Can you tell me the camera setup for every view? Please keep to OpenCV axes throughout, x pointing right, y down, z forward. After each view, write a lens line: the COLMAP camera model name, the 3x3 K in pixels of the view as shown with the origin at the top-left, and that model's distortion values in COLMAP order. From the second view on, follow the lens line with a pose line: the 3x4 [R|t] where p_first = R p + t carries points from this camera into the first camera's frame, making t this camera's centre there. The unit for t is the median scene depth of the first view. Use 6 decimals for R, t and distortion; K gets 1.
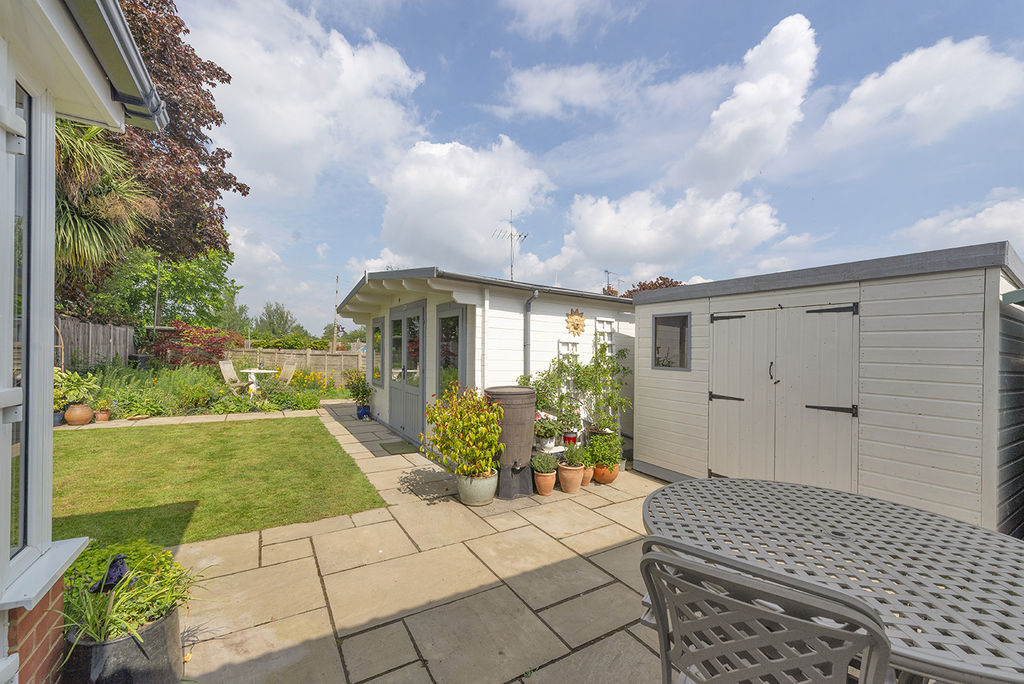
lens RADIAL K [[407.9, 0, 518.8], [0, 407.9, 352.5], [0, 0, 1]] dist [0.004145, -0.000338]
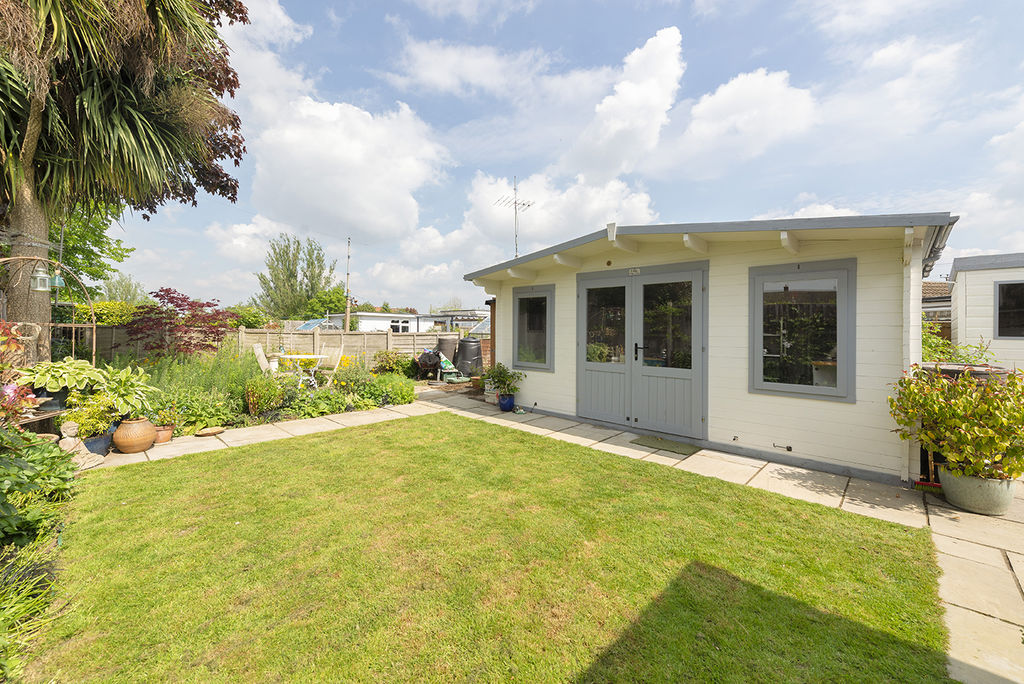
lens RADIAL K [[407.9, 0, 525.1], [0, 407.9, 321.2], [0, 0, 1]] dist [0.004145, -0.000338]
pose [[0.967298, -0.010411, 0.253430, -0.665075], [0.015075, 0.999751, -0.016470, -0.001502], [-0.253195, 0.019752, 0.967214, 0.249930]]
